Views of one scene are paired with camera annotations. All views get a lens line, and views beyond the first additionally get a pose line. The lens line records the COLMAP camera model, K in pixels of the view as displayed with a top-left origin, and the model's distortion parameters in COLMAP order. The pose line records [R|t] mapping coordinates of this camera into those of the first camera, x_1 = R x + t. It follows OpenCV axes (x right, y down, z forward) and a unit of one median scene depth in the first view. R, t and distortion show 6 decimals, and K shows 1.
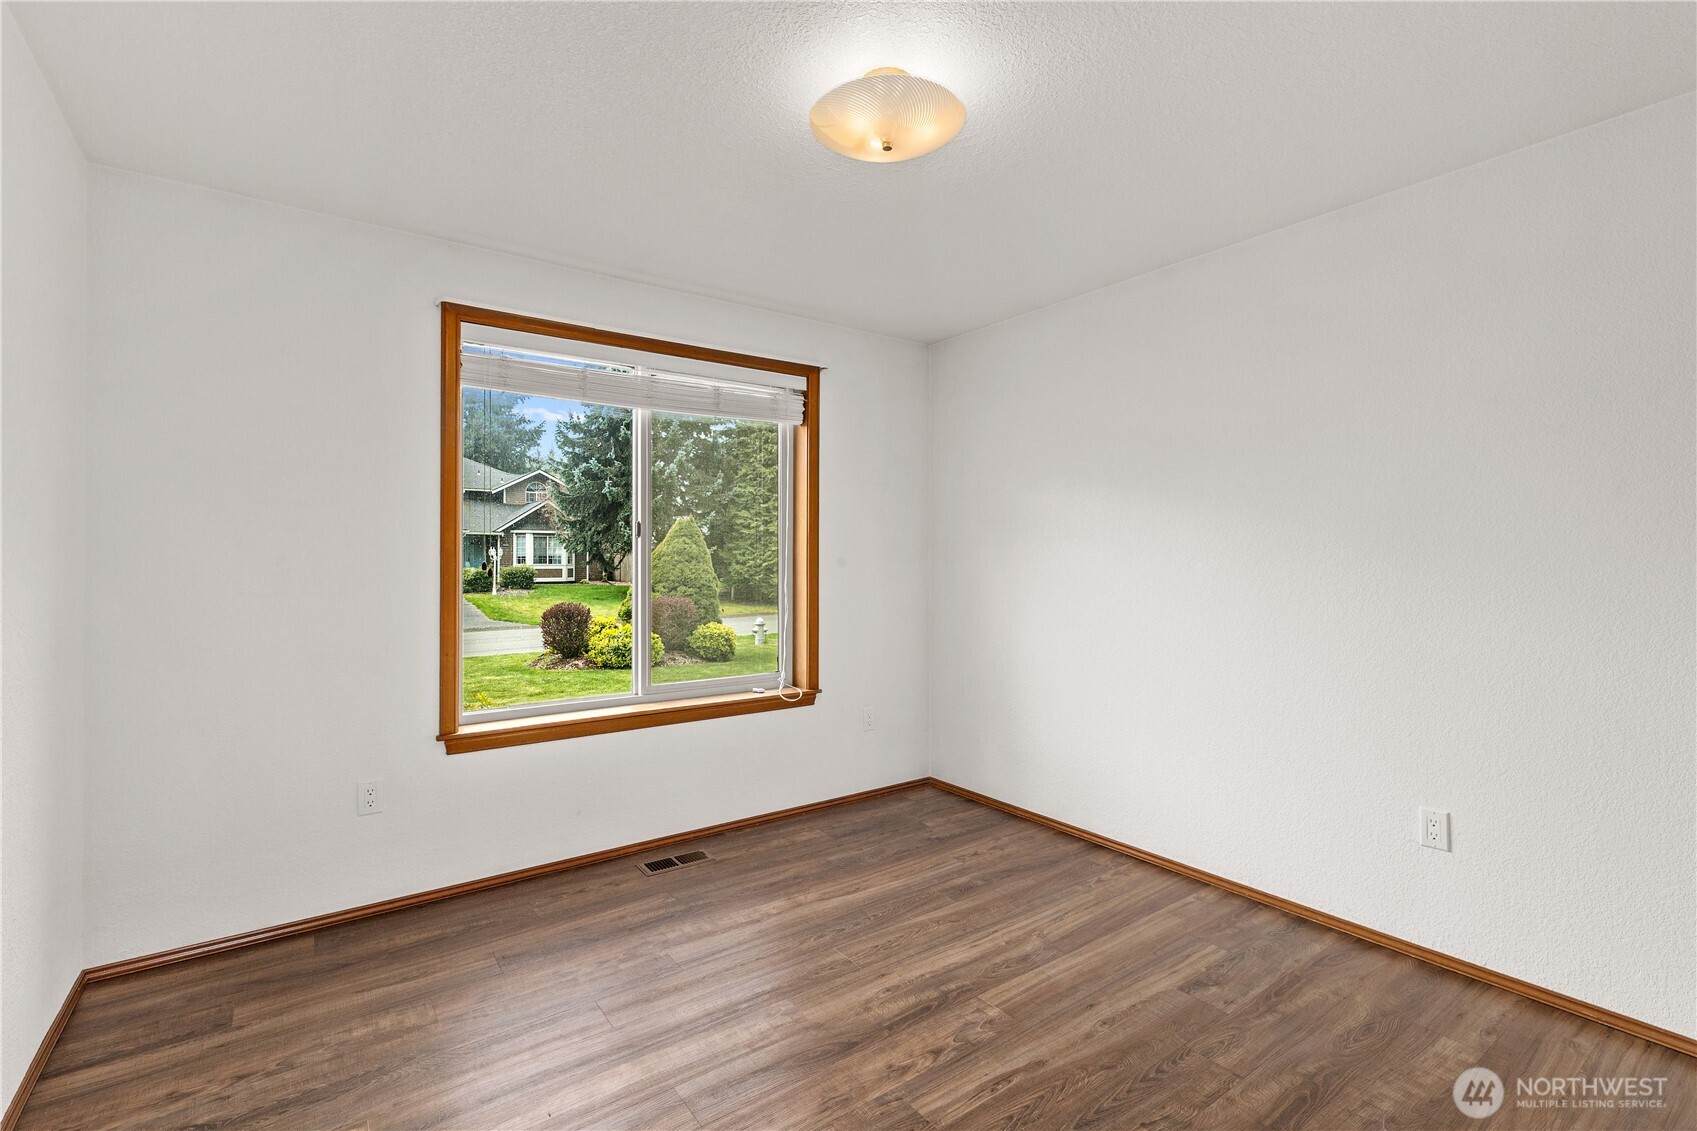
lens RADIAL K [[770.1, 0, 848.5], [0, 770.1, 565.5], [0, 0, 1]] dist [0.002879, -0.000320]
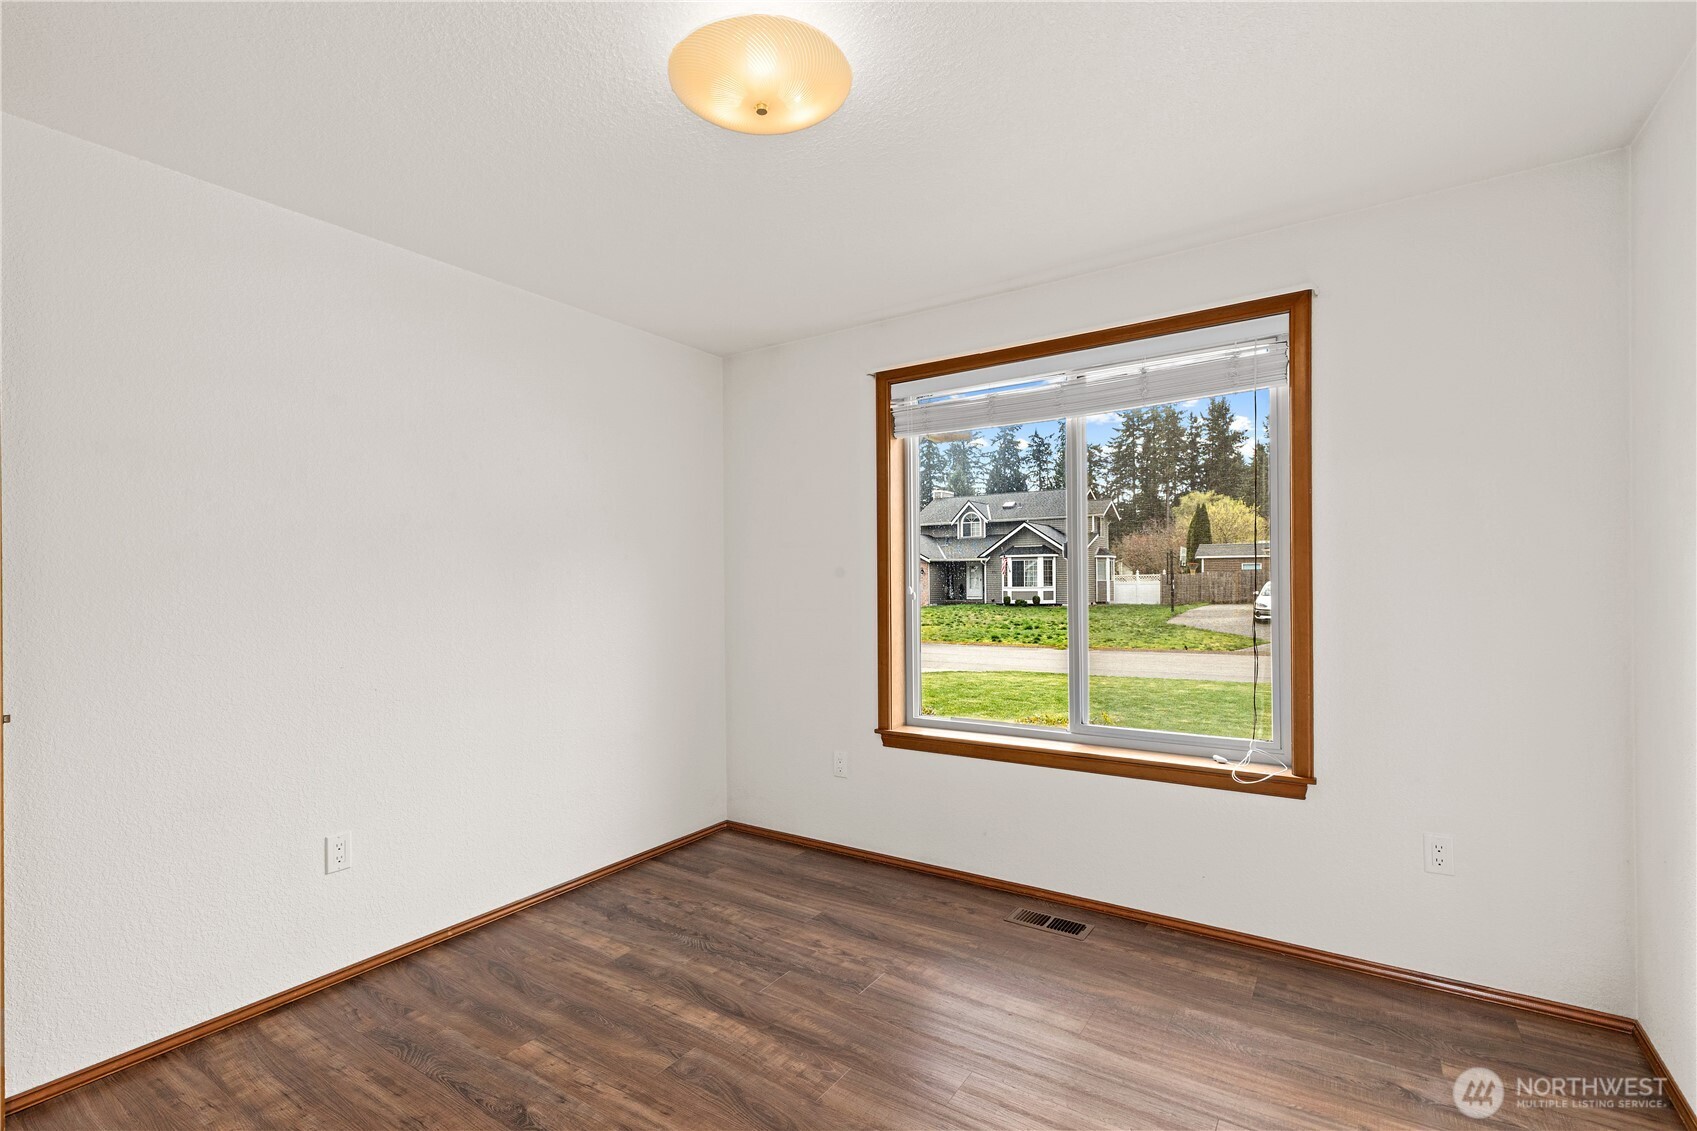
lens RADIAL K [[780.0, 0, 851.5], [0, 780.0, 588.4], [0, 0, 1]] dist [0.001999, 0.000145]
pose [[0.336943, 0.003403, -0.941519, 0.650266], [-0.000049, 0.999994, 0.003596, -0.006582], [0.941525, -0.001165, 0.336941, 0.570247]]
